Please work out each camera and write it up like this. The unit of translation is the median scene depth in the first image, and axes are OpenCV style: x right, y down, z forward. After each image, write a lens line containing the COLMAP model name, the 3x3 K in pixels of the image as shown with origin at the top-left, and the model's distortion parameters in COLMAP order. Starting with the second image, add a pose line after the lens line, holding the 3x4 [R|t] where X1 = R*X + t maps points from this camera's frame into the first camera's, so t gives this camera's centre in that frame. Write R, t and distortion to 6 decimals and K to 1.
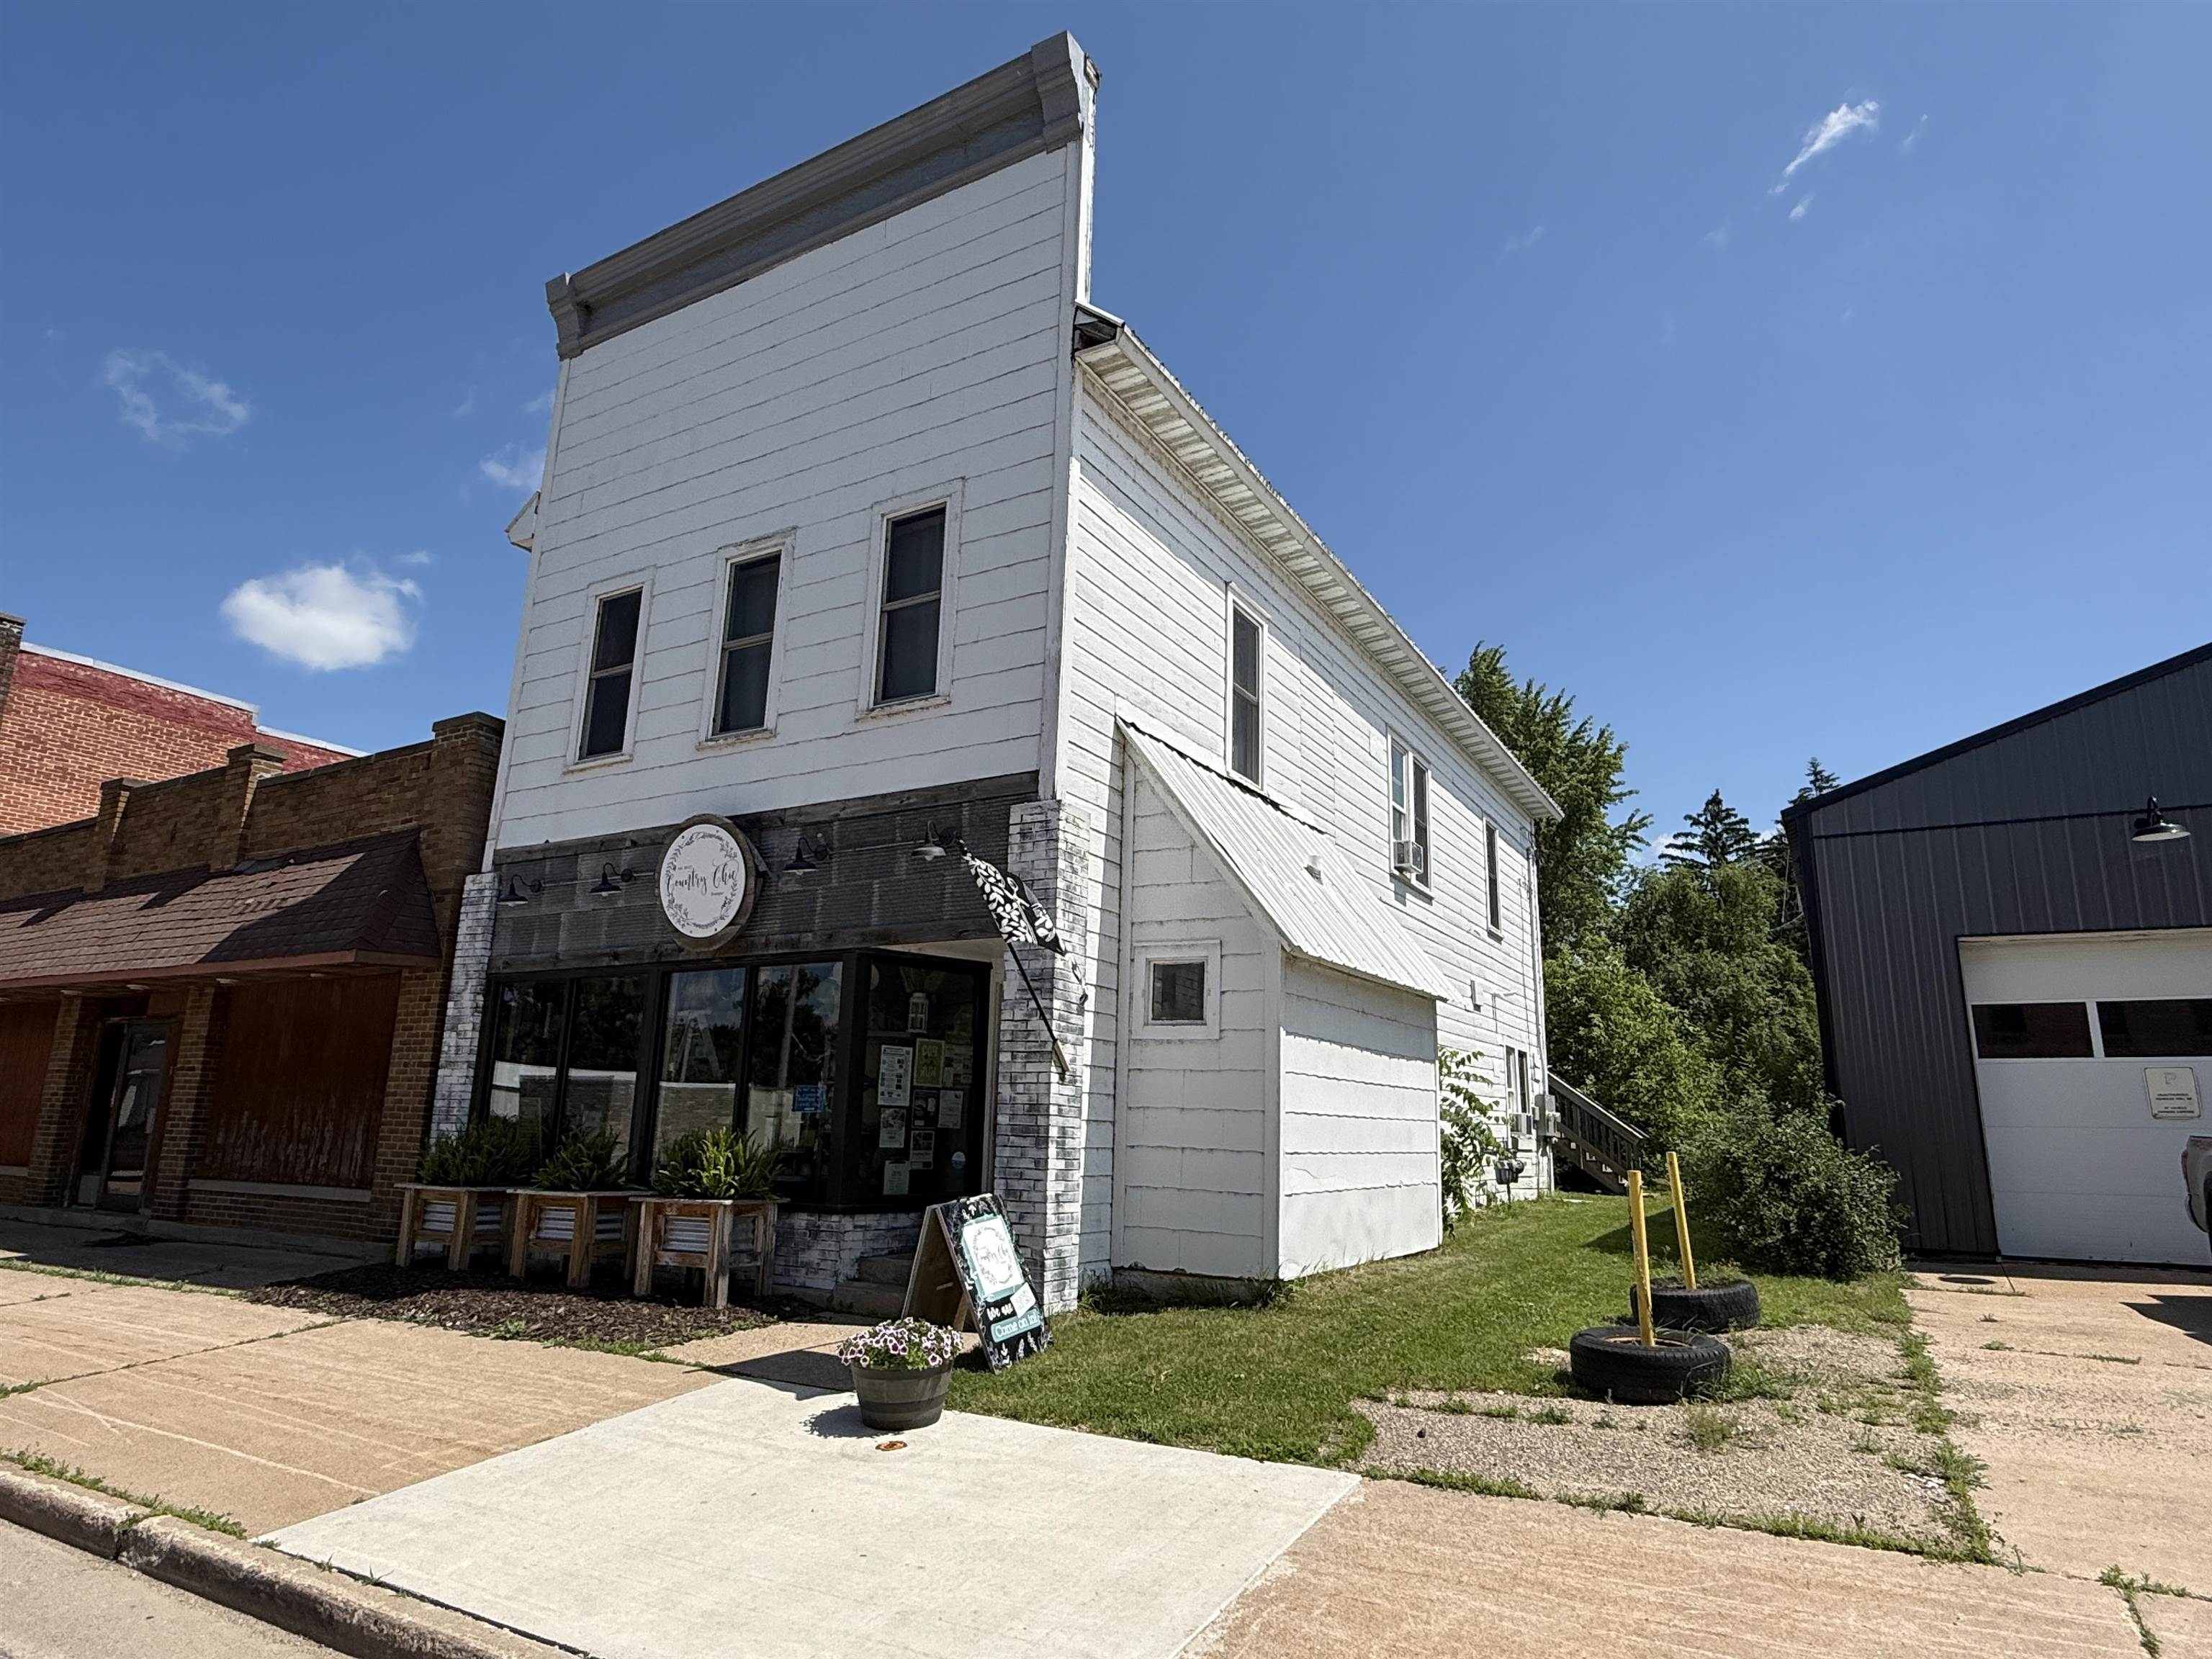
lens RADIAL K [[1274.1, 0, 1106.0], [0, 1274.1, 829.5], [0, 0, 1]] dist [-0.003685, -0.000225]
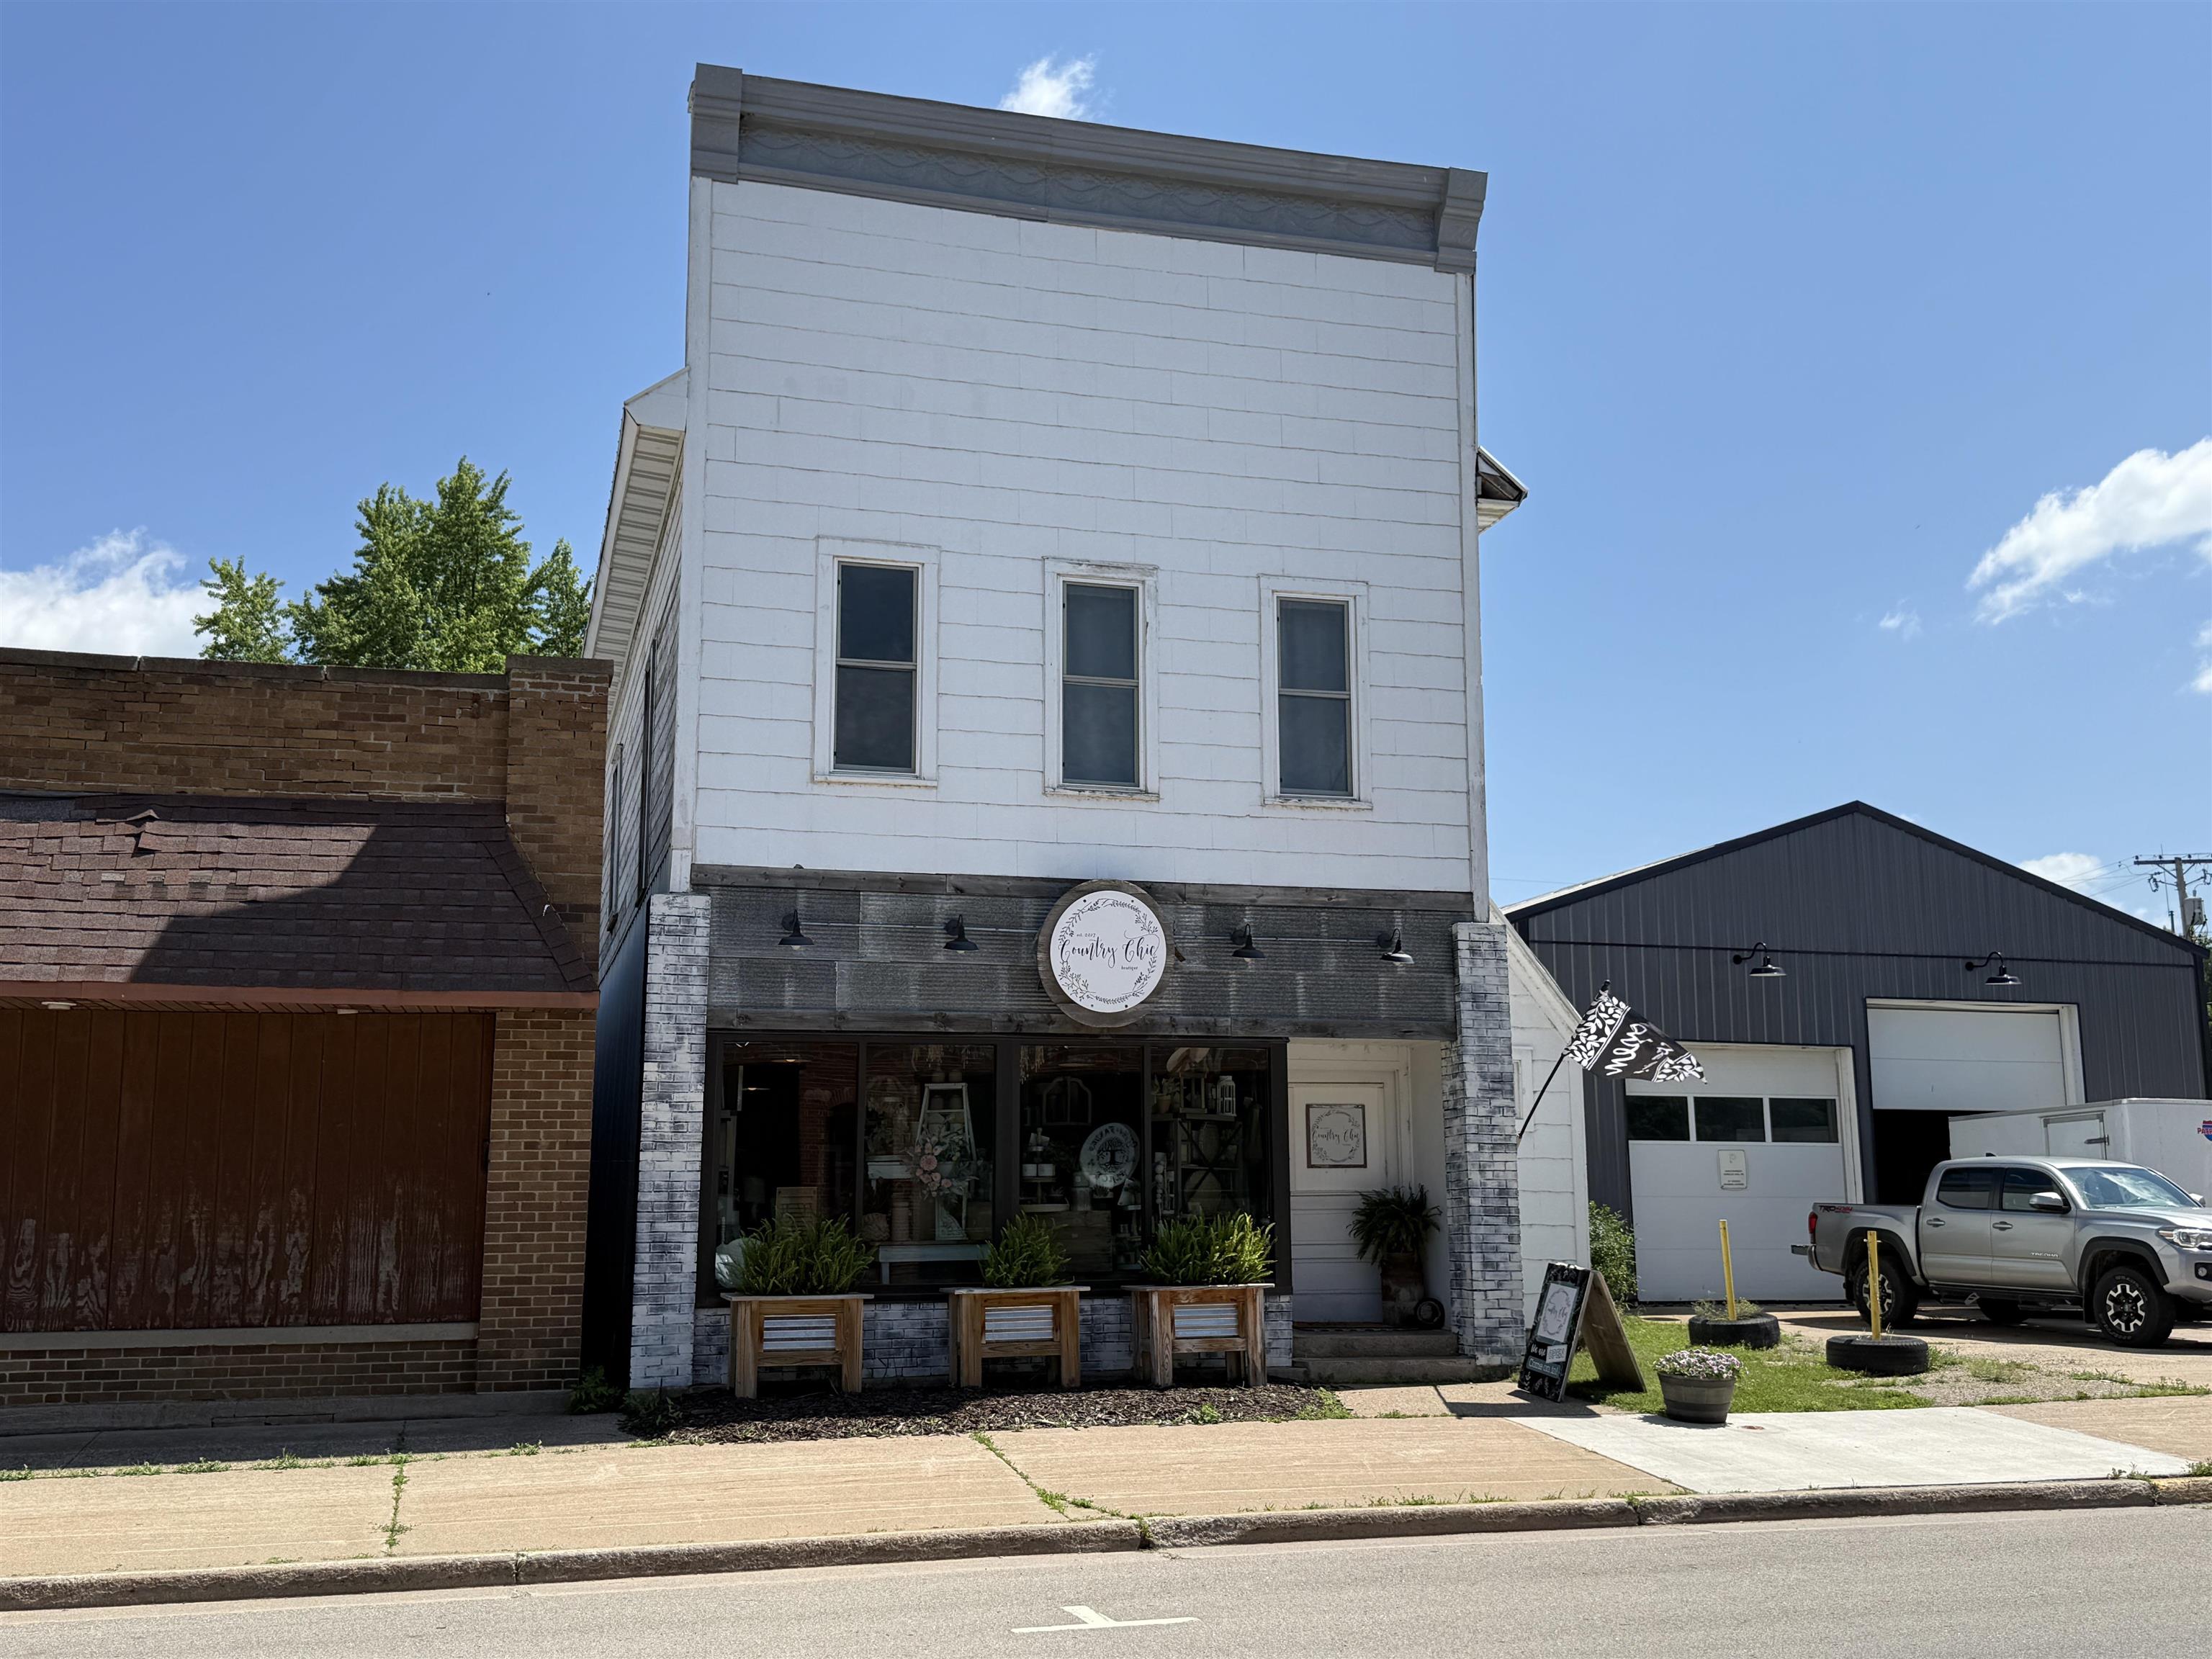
lens RADIAL K [[2170.5, 0, 1106.0], [0, 2170.5, 829.5], [0, 0, 1]] dist [0.166434, -0.318135]
pose [[0.693109, 0.103732, 0.713330, -1.383264], [-0.146506, 0.989209, -0.001497, -0.042877], [-0.705787, -0.103469, 0.700827, -0.095334]]
